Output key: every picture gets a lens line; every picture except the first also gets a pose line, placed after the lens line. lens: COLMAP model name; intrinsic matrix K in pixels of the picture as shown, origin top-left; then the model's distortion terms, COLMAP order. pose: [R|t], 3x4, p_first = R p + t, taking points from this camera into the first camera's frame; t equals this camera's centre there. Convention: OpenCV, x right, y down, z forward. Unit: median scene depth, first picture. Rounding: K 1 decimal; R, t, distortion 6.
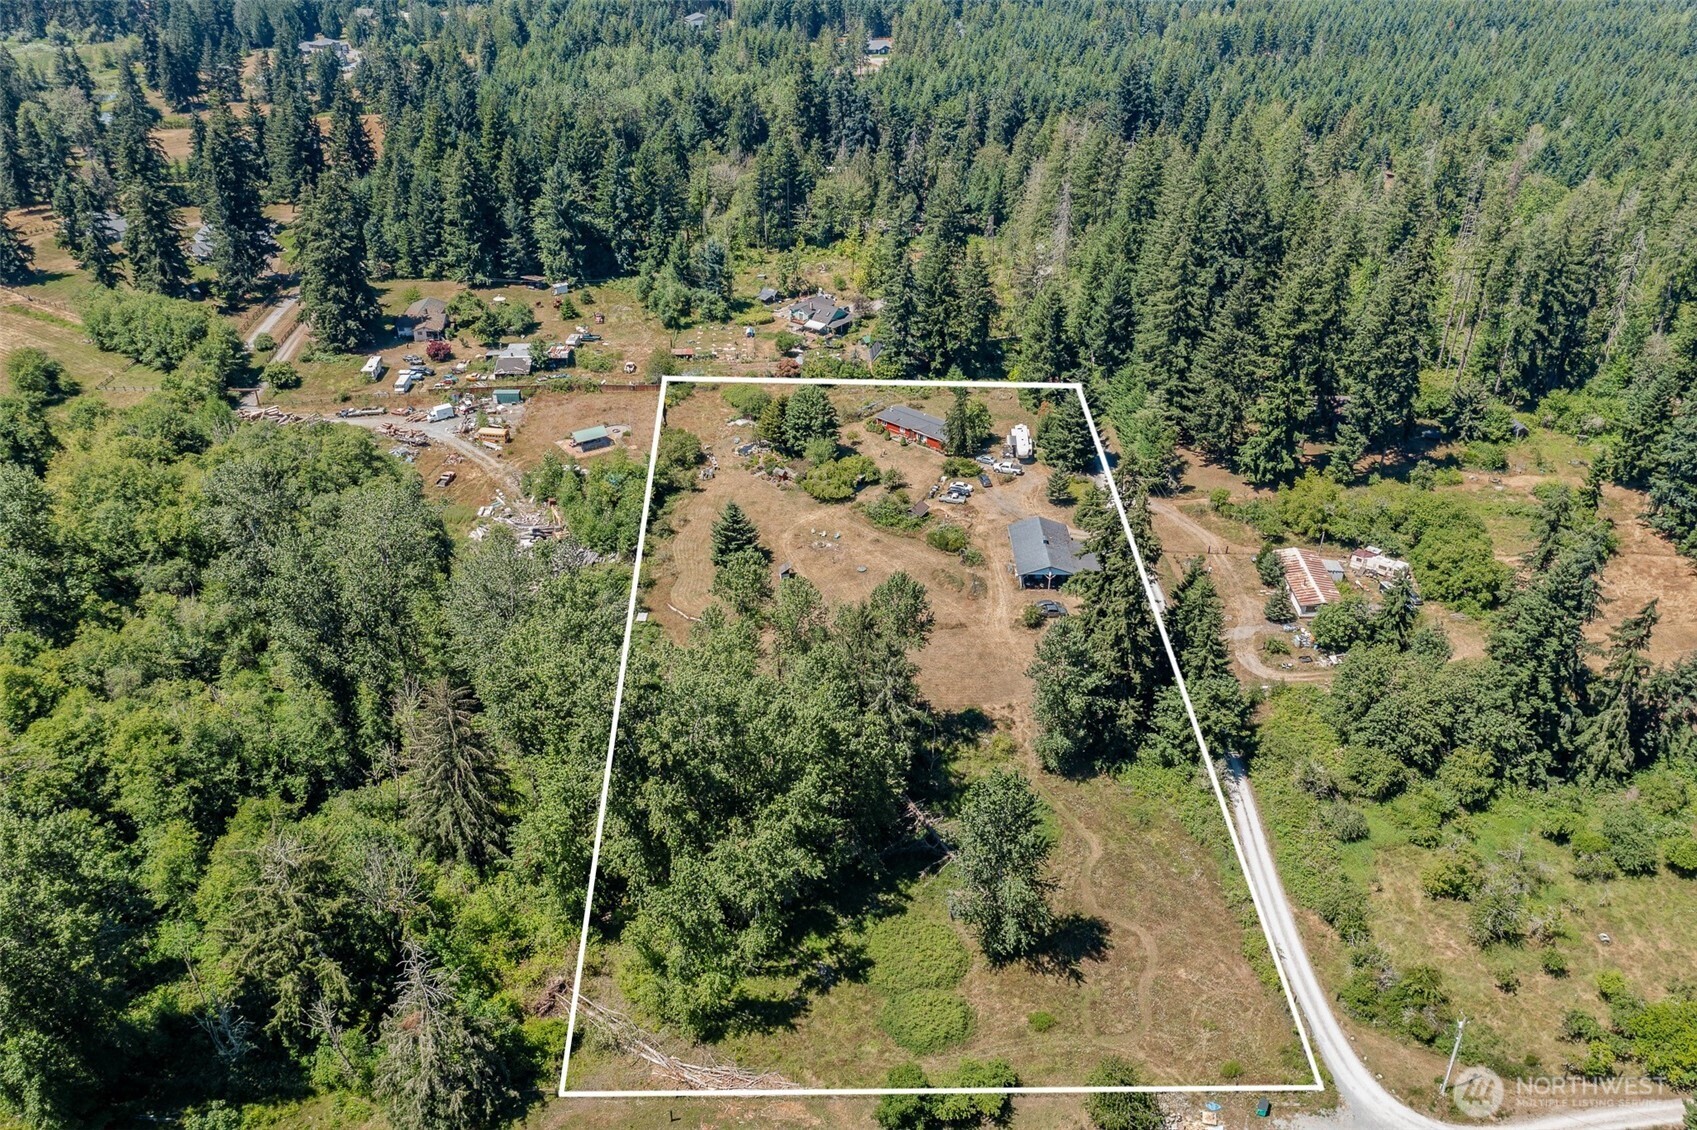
lens RADIAL K [[1293.9, 0, 848.5], [0, 1293.9, 565.0], [0, 0, 1]] dist [0.004074, 0.000776]
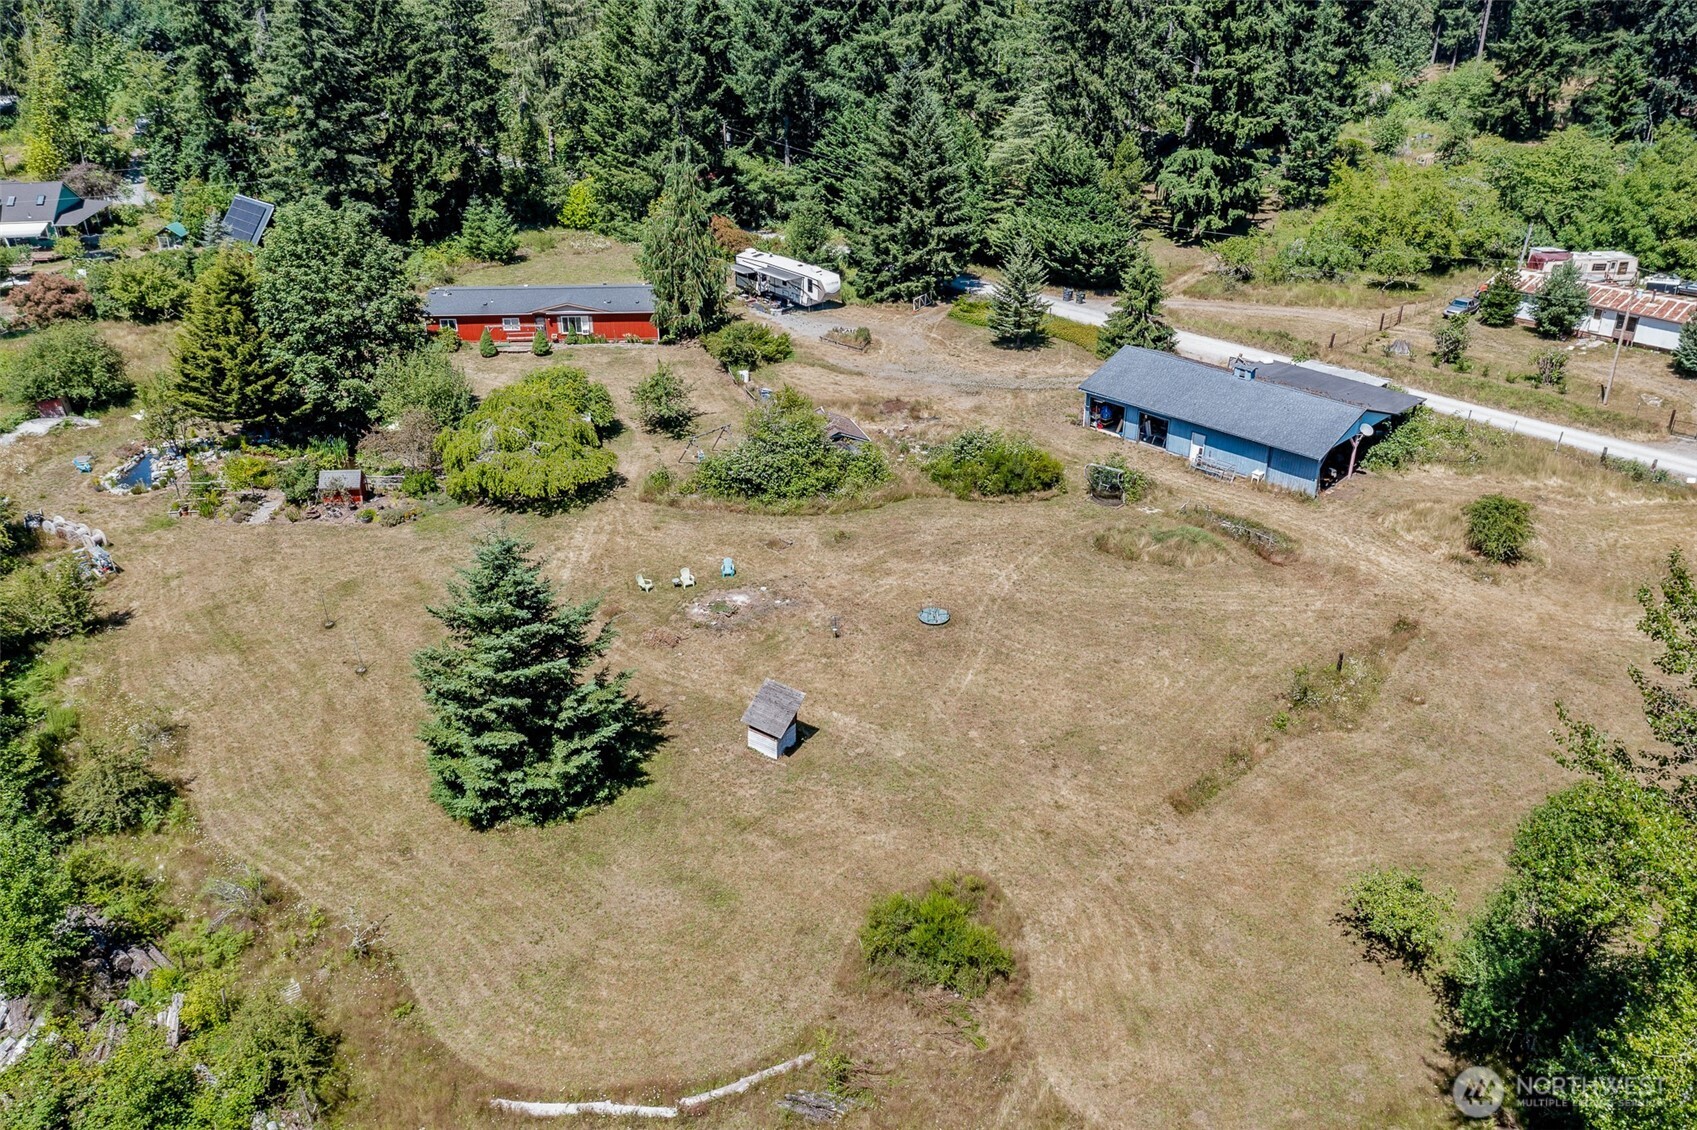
lens RADIAL K [[1293.9, 0, 848.5], [0, 1293.9, 565.0], [0, 0, 1]] dist [0.004074, 0.000776]
pose [[0.699397, -0.337062, 0.630264, -0.162645], [0.364701, 0.926679, 0.090879, -0.034833], [-0.614685, 0.166298, 0.771043, 0.652128]]
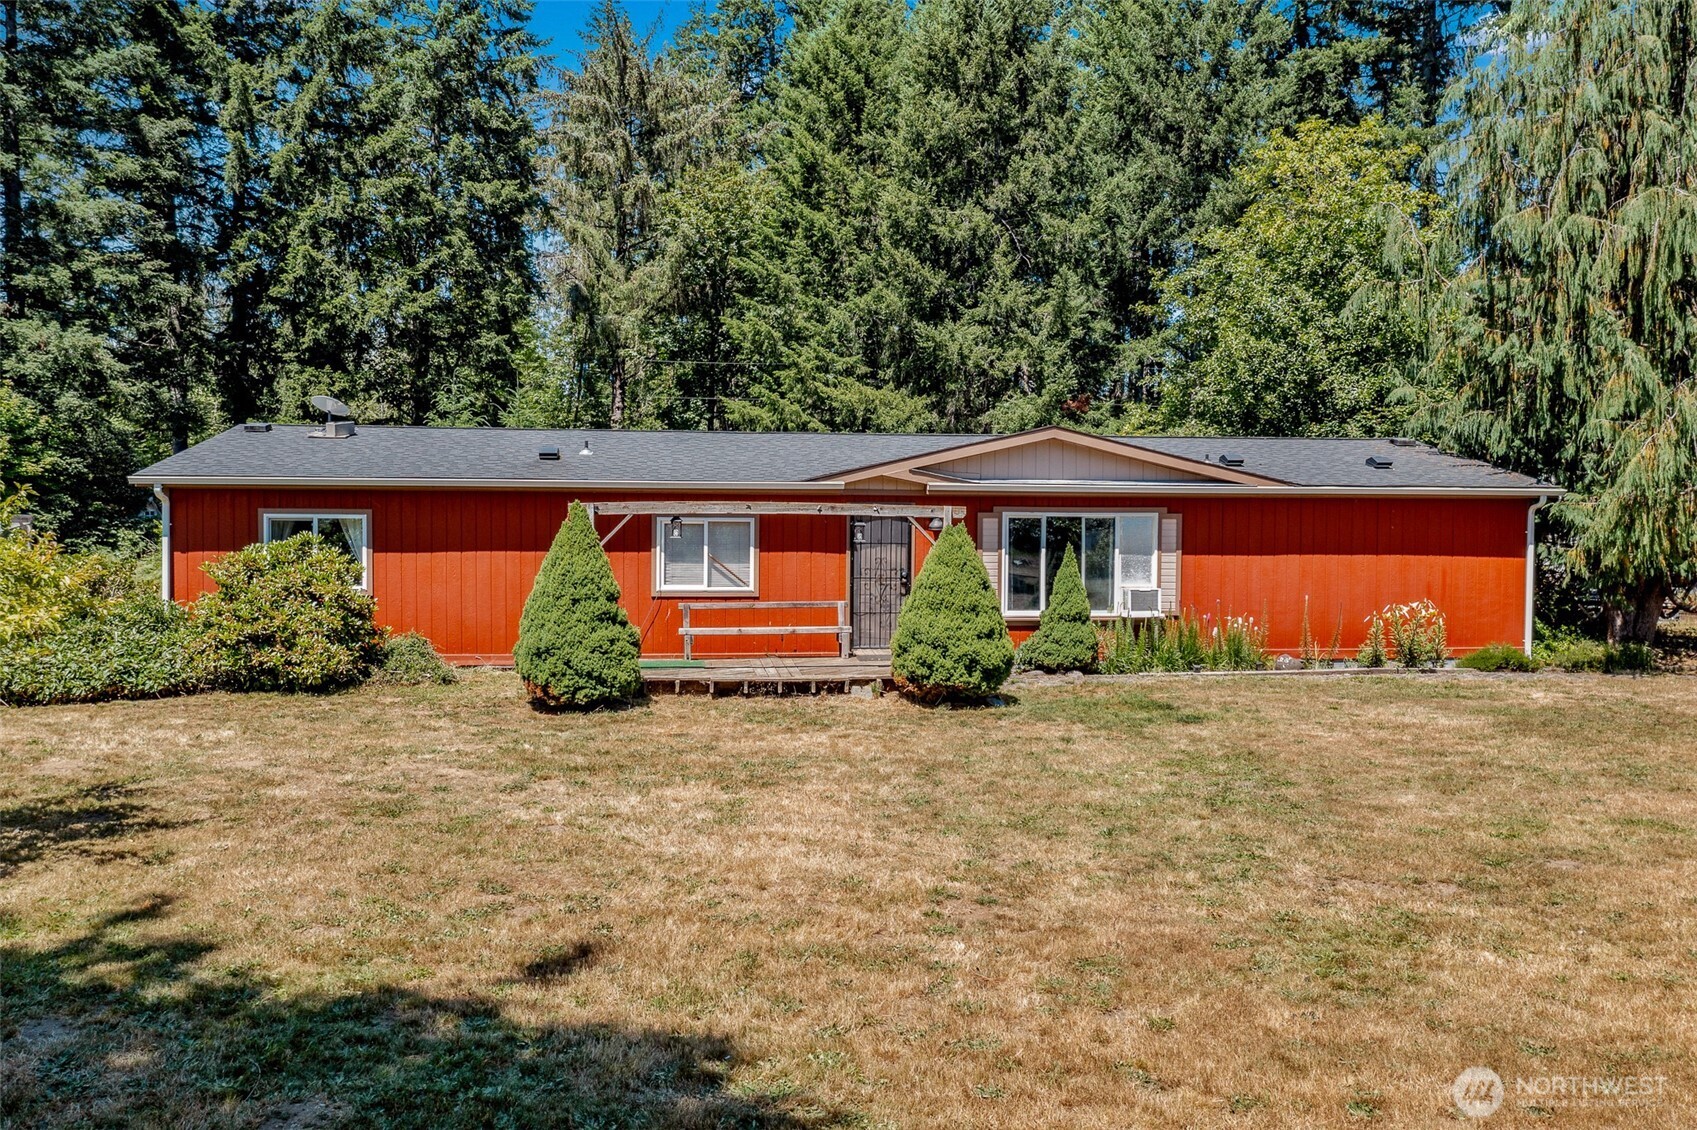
lens RADIAL K [[1293.9, 0, 848.5], [0, 1293.9, 565.0], [0, 0, 1]] dist [0.004074, 0.000776]
pose [[0.641523, -0.019850, 0.766847, -0.003336], [0.379031, 0.877312, -0.294378, -0.083020], [-0.666921, 0.479509, 0.570339, 0.971218]]
